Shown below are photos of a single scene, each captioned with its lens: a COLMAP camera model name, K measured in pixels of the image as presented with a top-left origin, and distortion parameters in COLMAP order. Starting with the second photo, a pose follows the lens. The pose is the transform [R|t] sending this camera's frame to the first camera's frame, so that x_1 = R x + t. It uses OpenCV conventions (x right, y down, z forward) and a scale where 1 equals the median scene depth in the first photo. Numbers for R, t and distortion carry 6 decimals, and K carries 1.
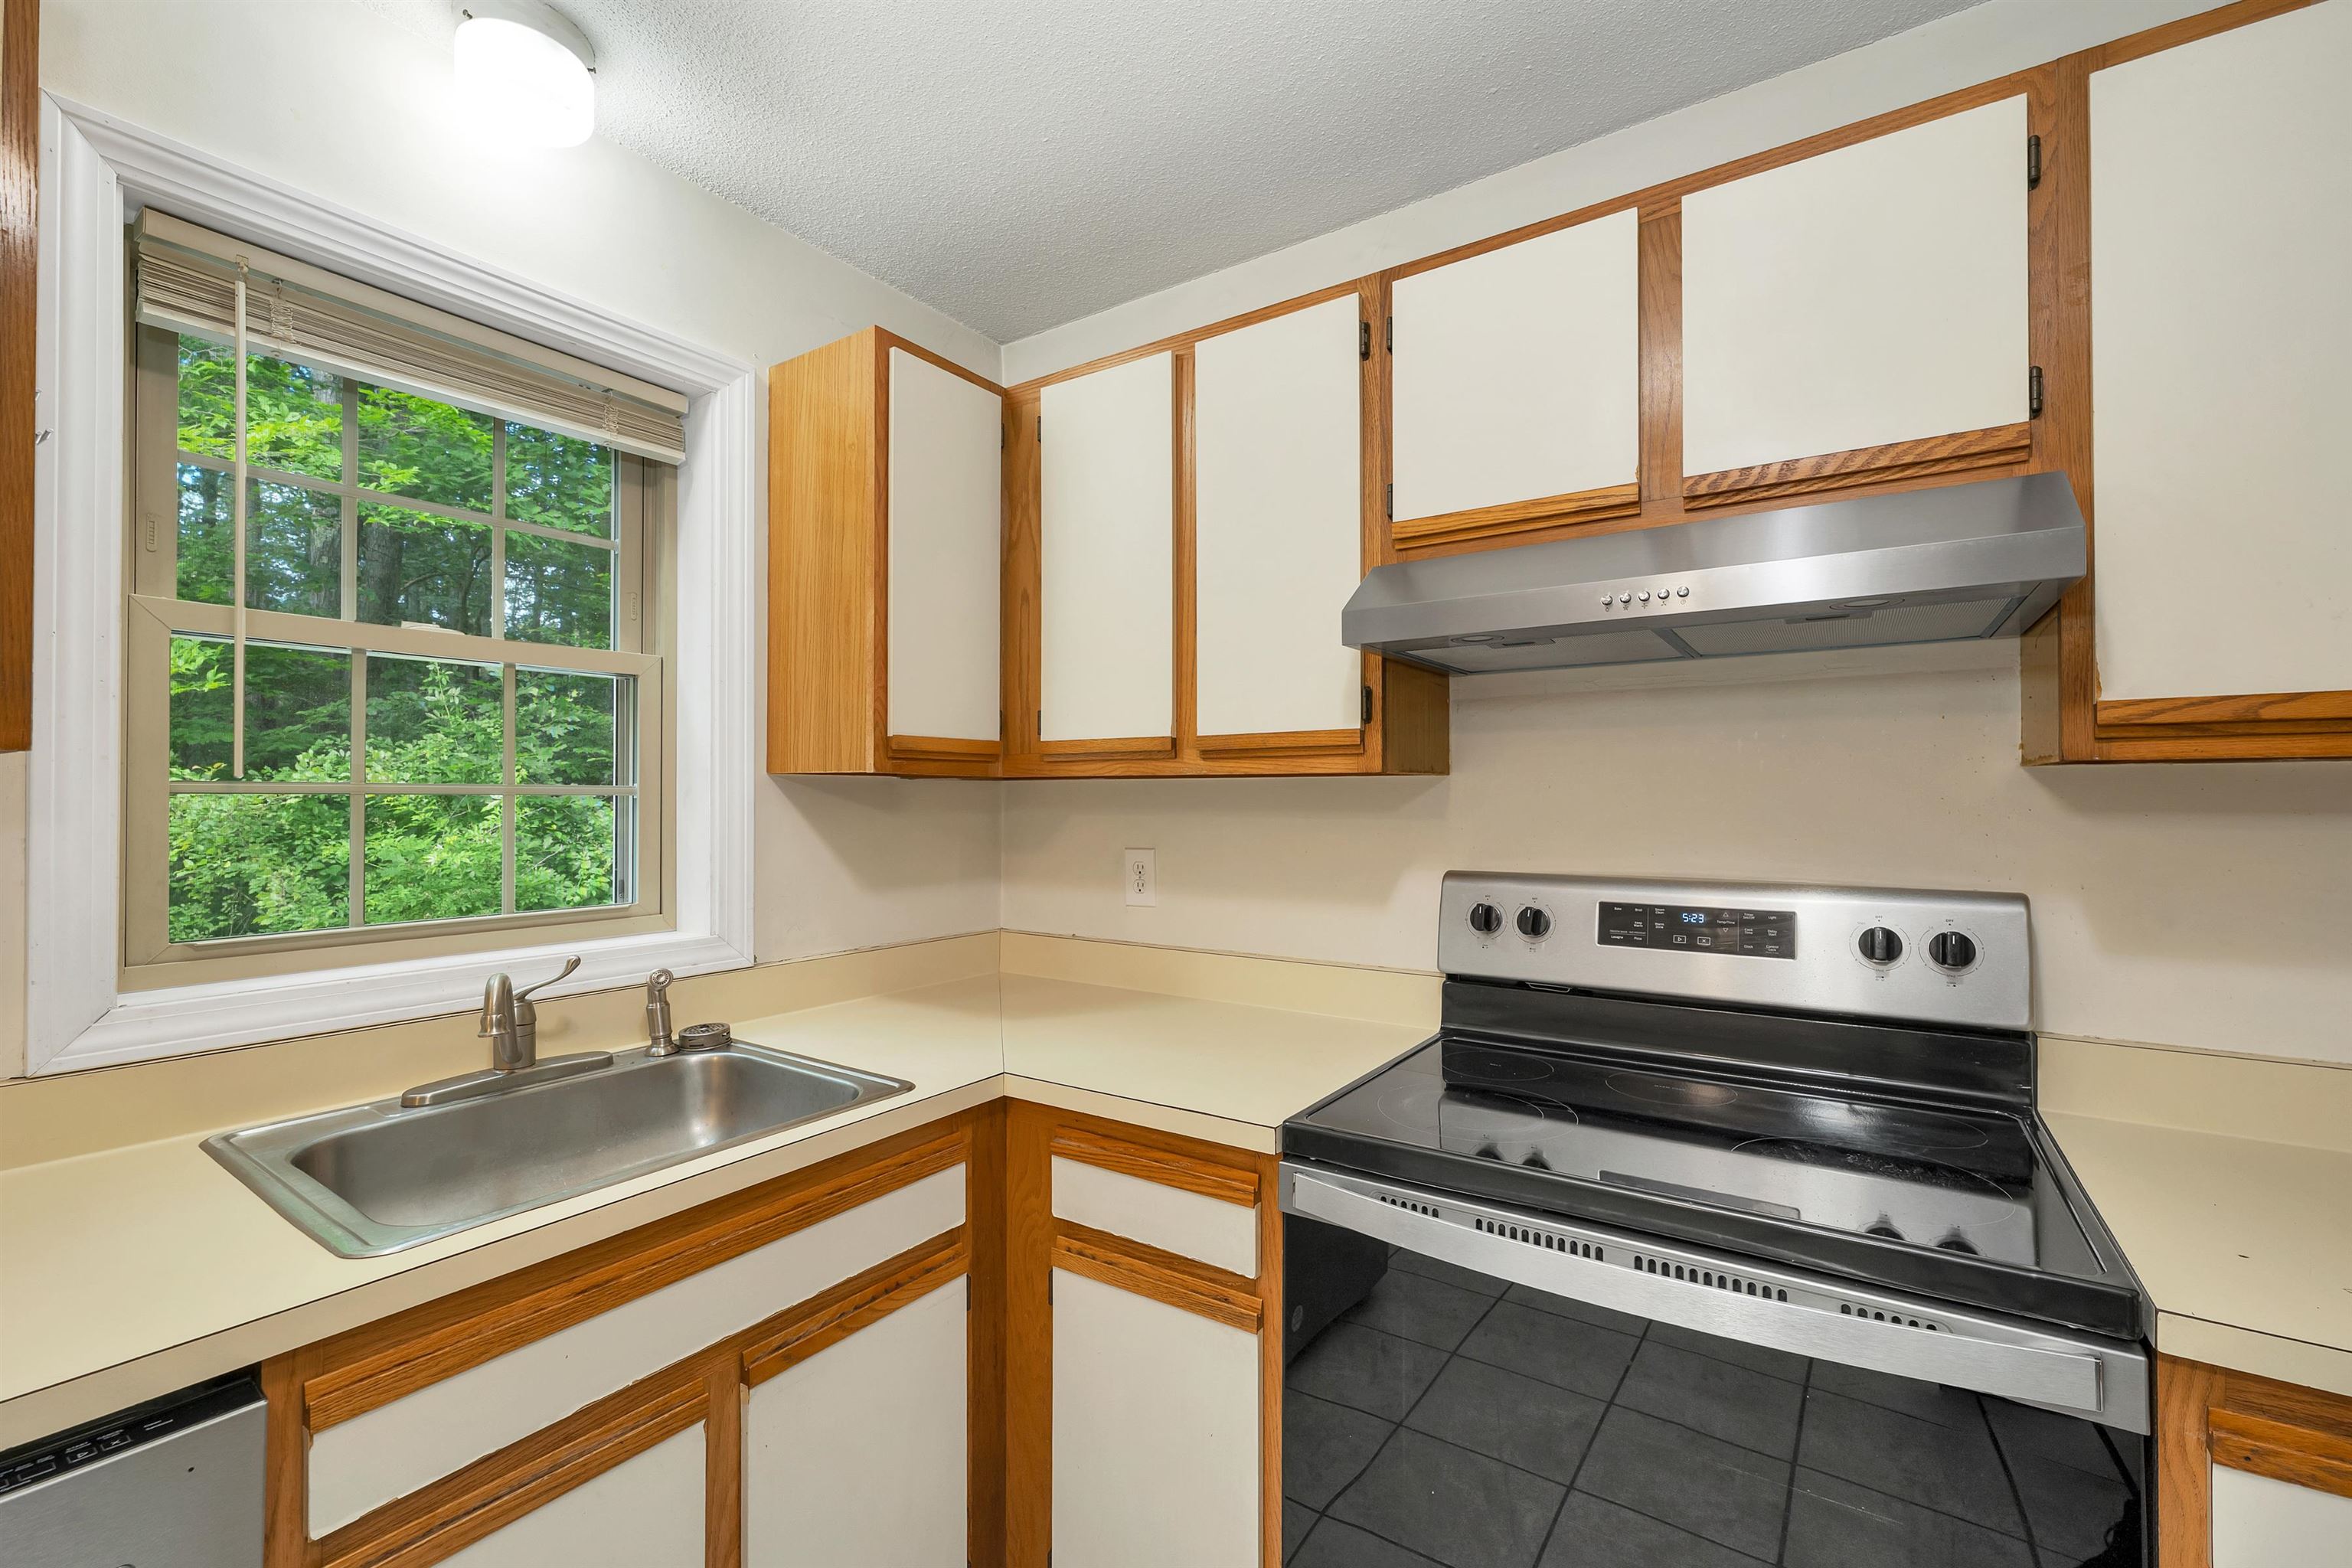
lens RADIAL K [[977.3, 0, 1163.5], [0, 977.3, 797.7], [0, 0, 1]] dist [0.003373, -0.001771]
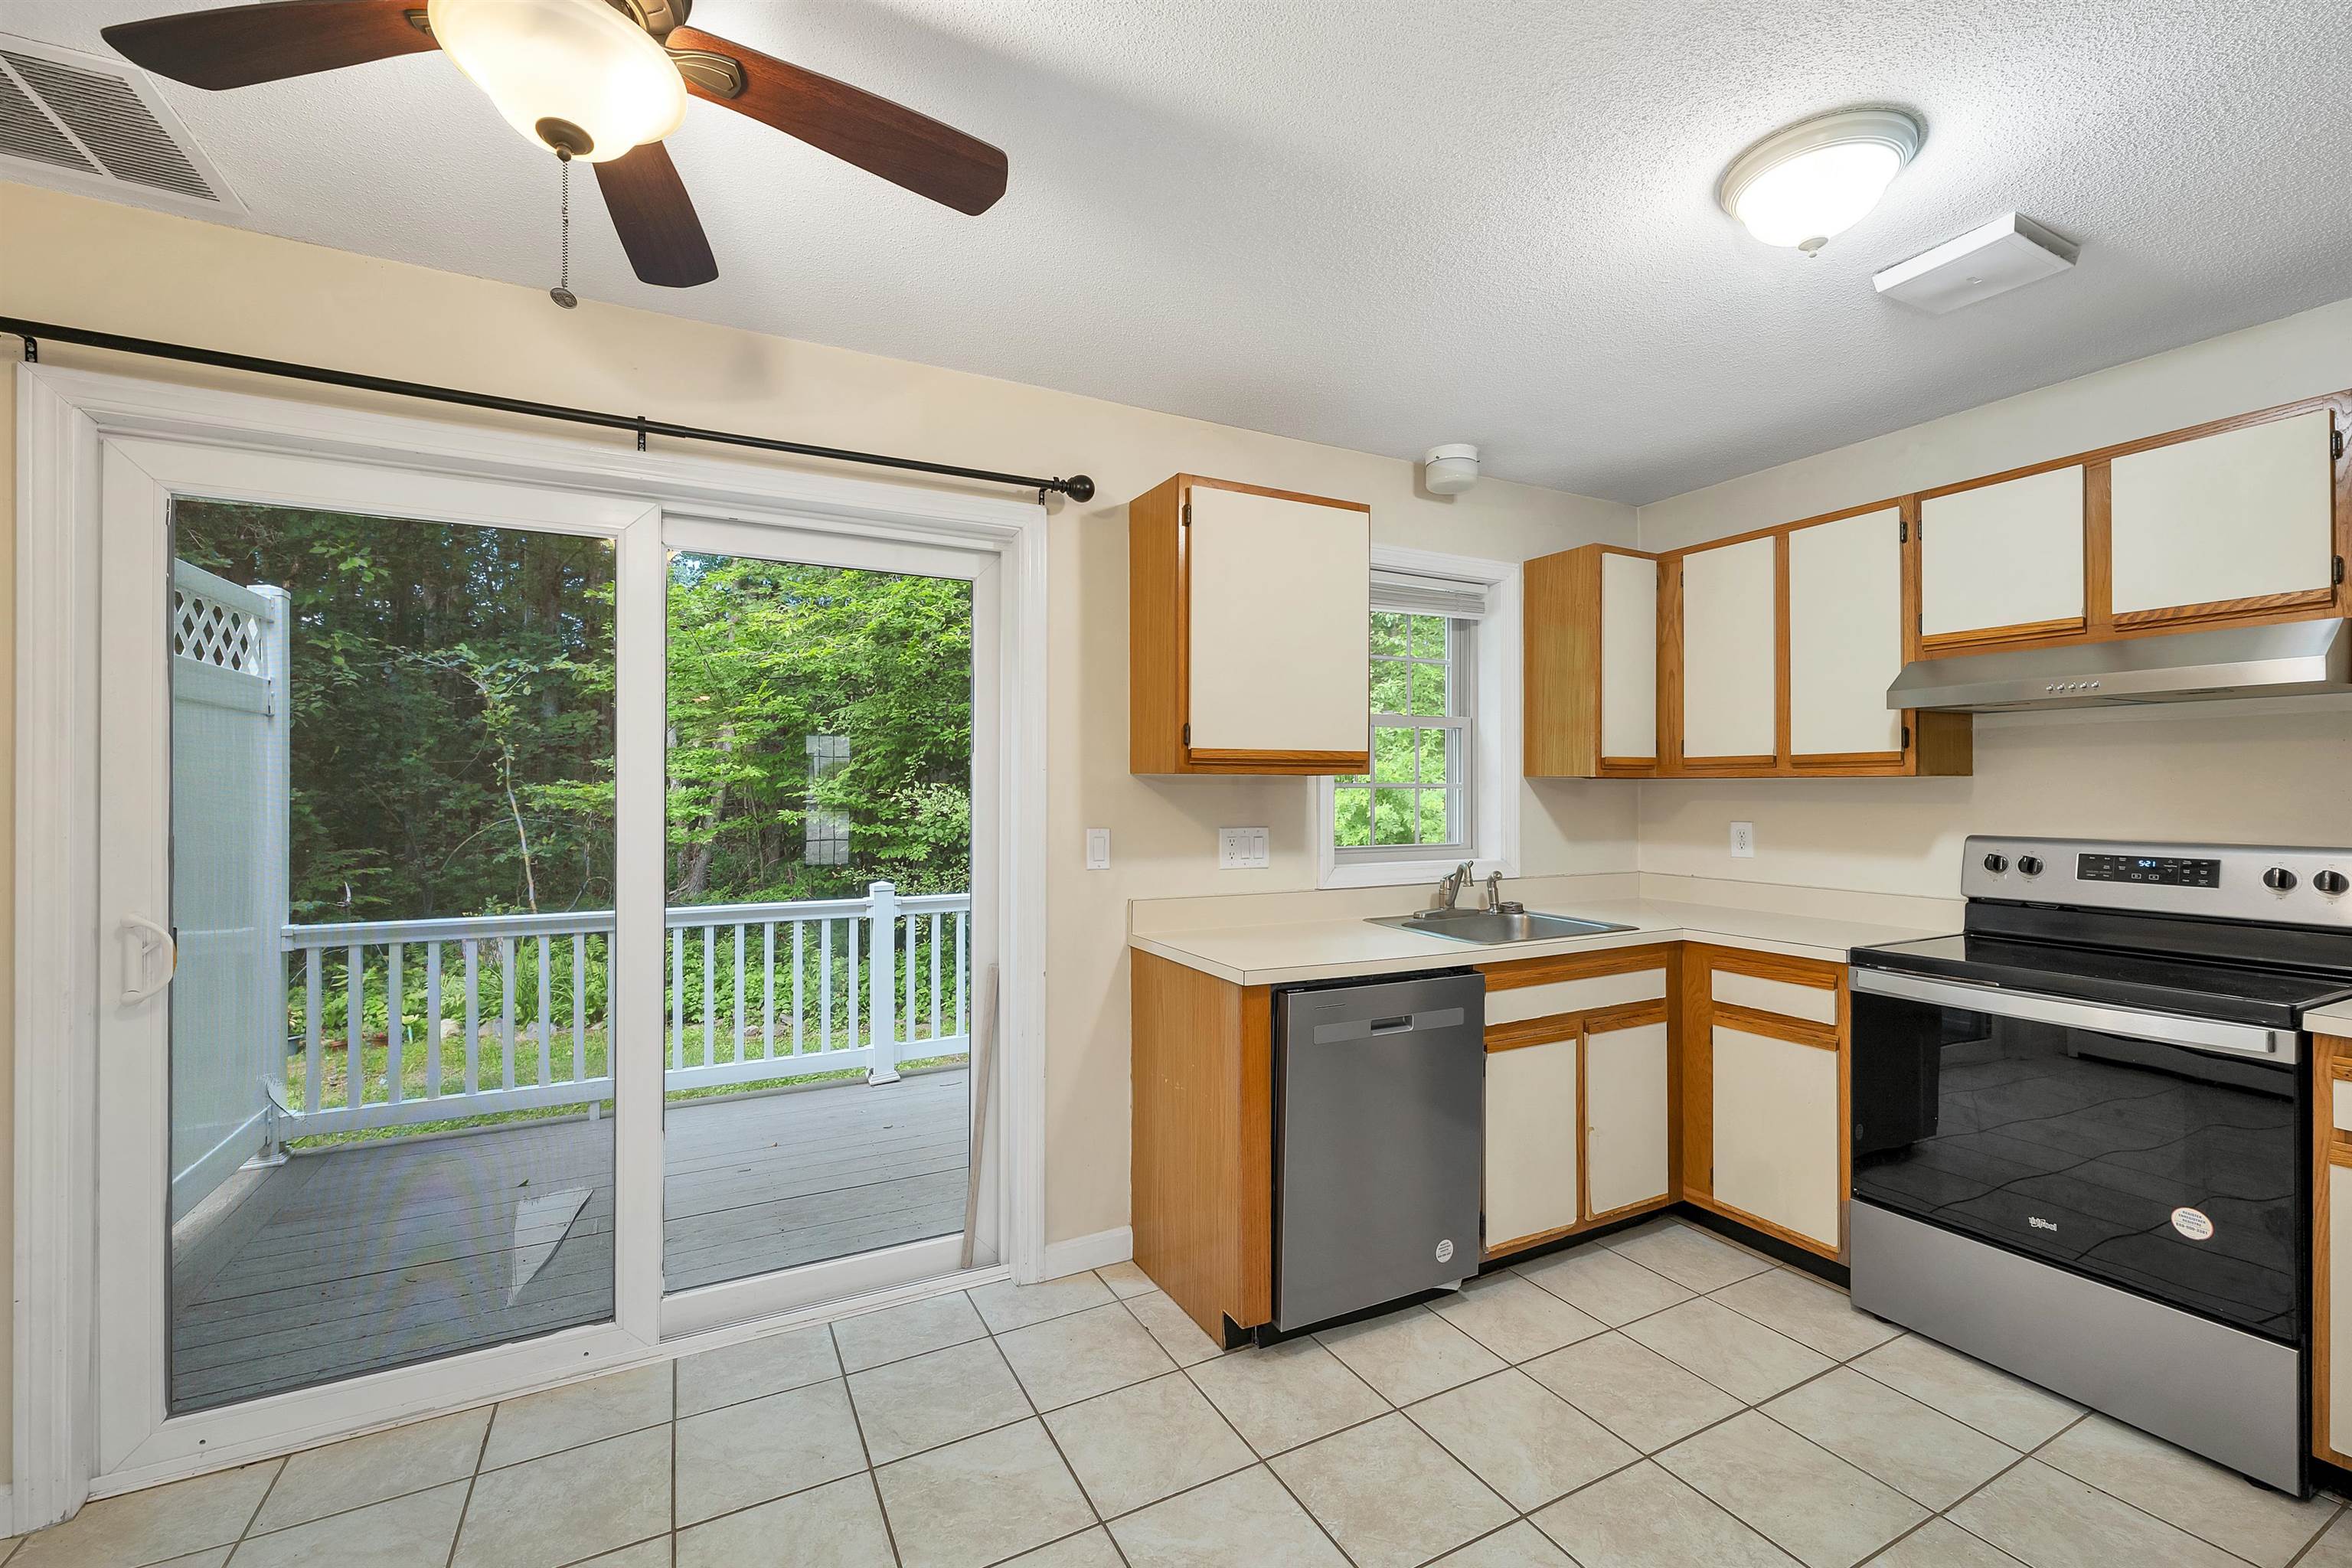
lens RADIAL K [[977.3, 0, 1199.8], [0, 977.3, 784.3], [0, 0, 1]] dist [0.003373, -0.001771]
pose [[0.896641, -0.001976, -0.442754, -0.164431], [0.000720, 0.999995, -0.003004, -0.006510], [0.442758, 0.002374, 0.896638, -1.238015]]
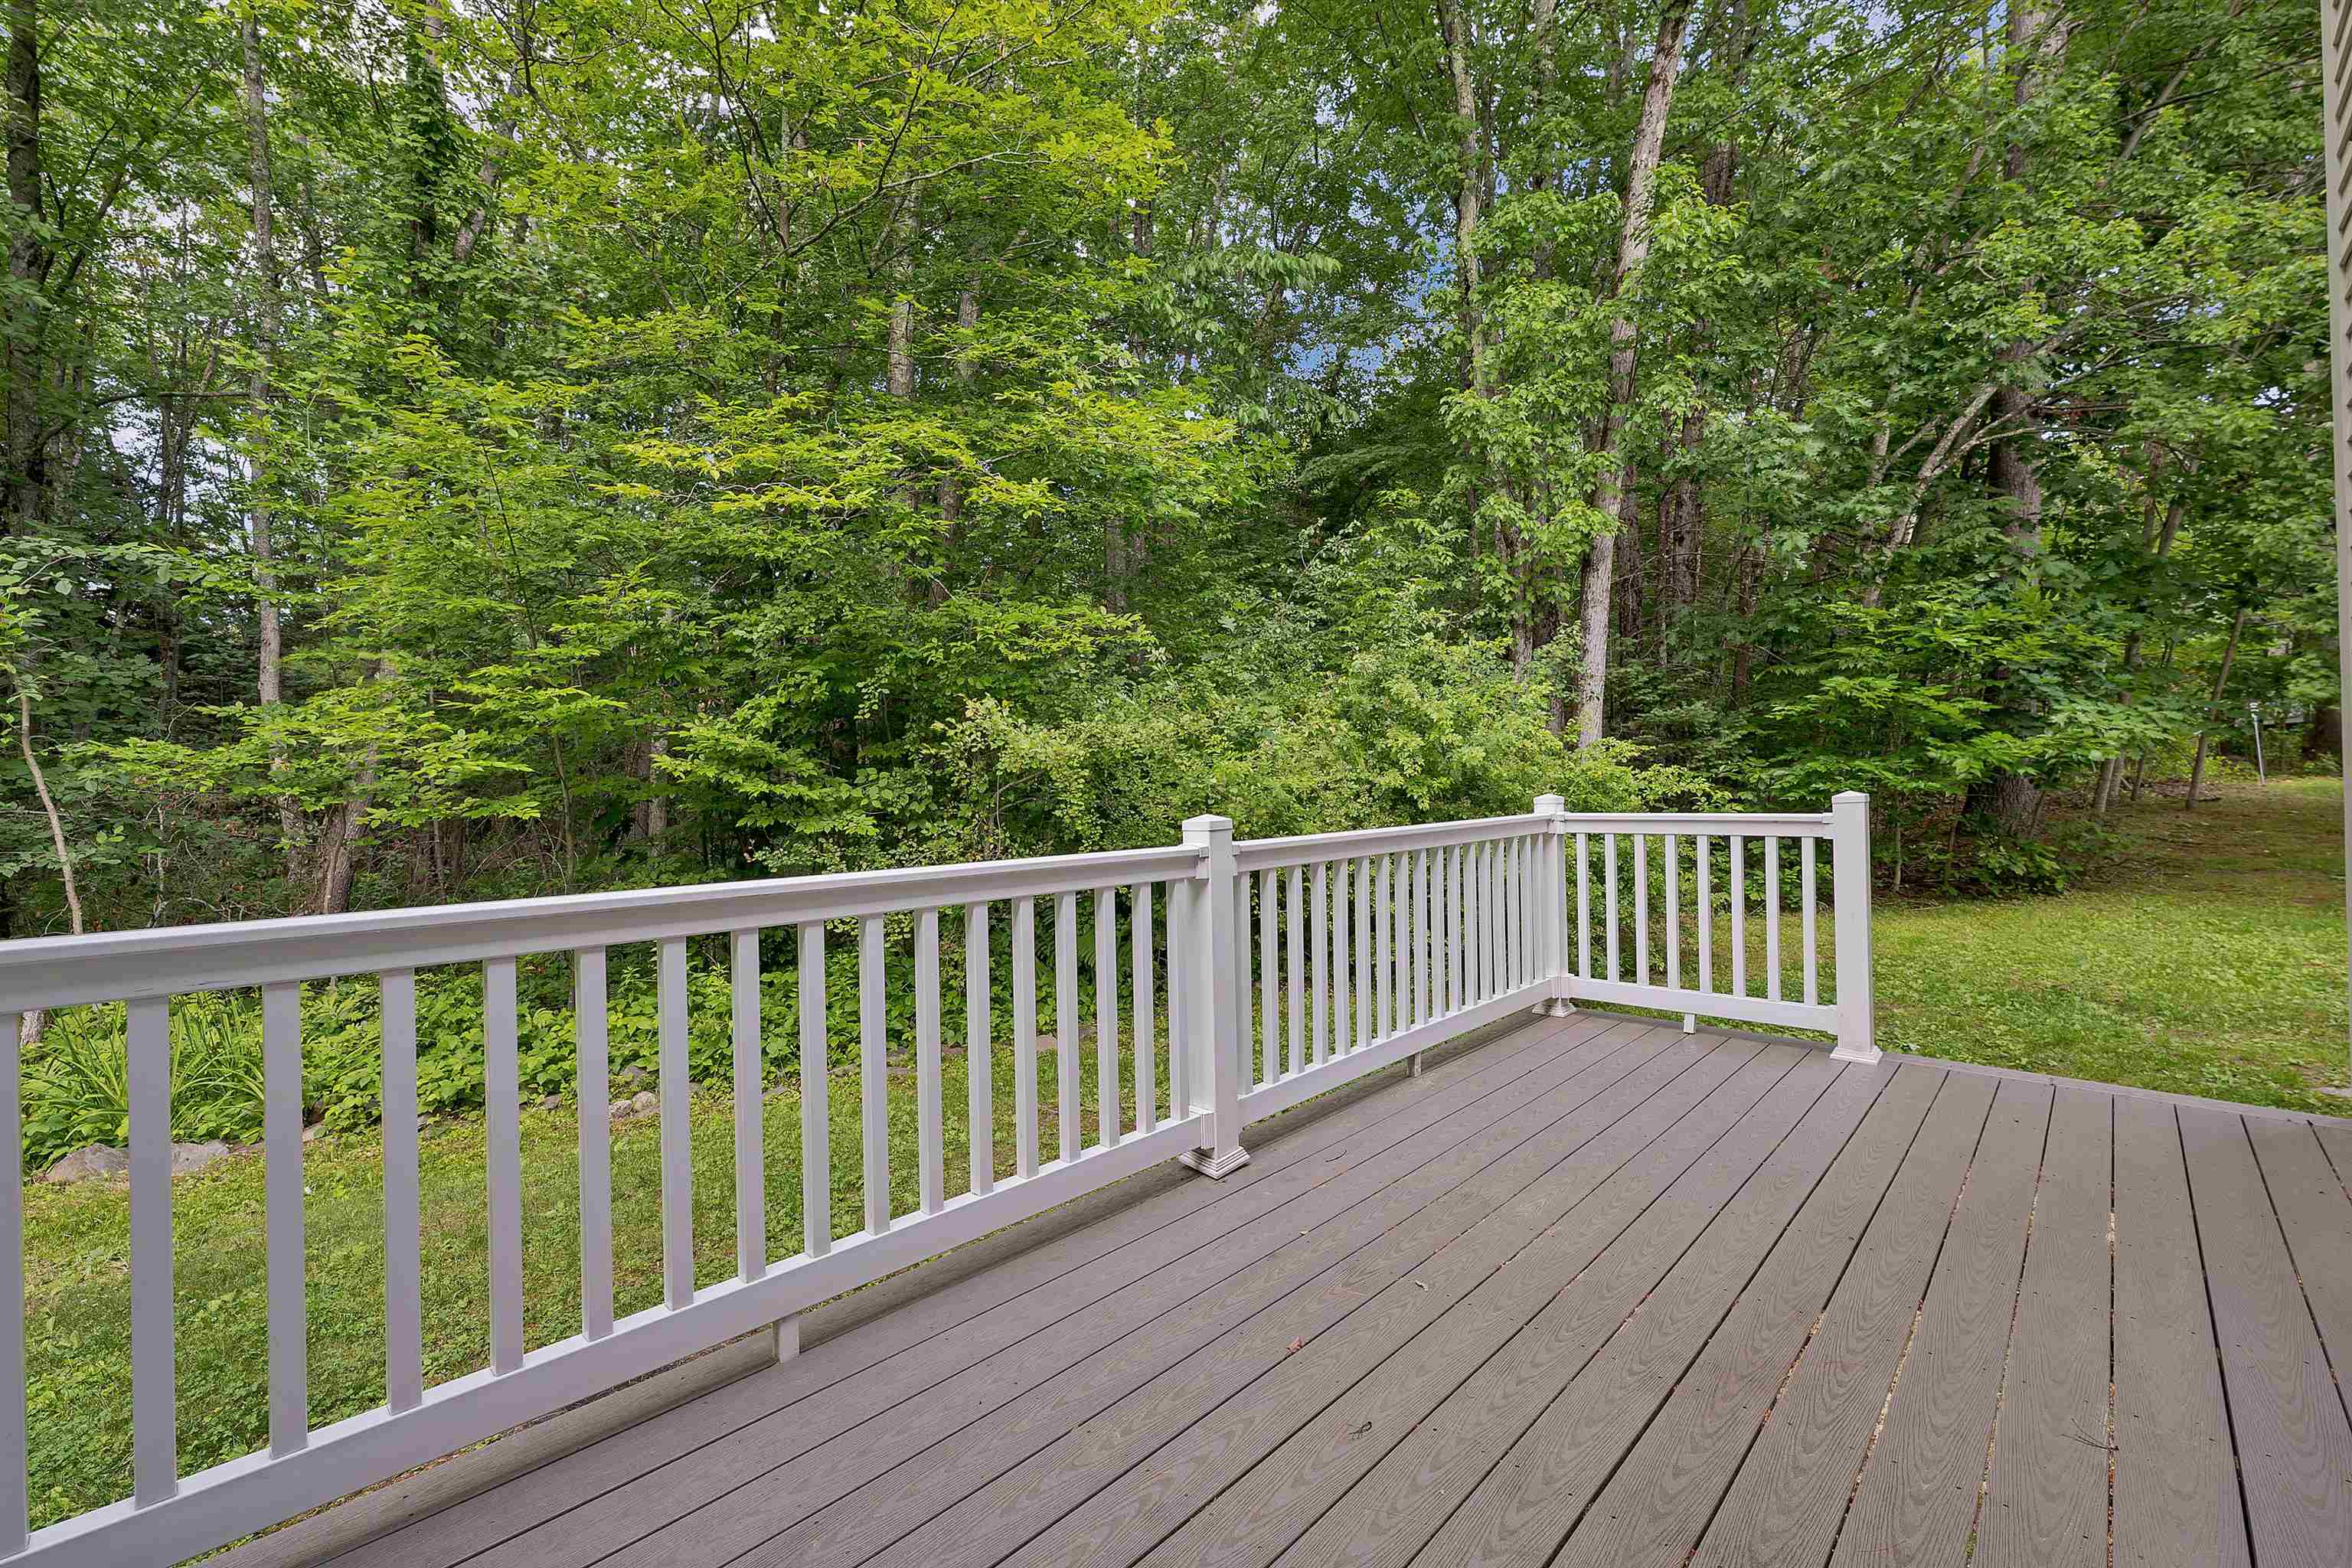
lens RADIAL K [[977.3, 0, 1176.7], [0, 977.3, 779.9], [0, 0, 1]] dist [0.003373, -0.001771]
pose [[0.987277, -0.023290, -0.157294, -2.514535], [0.022420, 0.999722, -0.007299, 0.282816], [0.157420, 0.003679, 0.987525, -0.356412]]
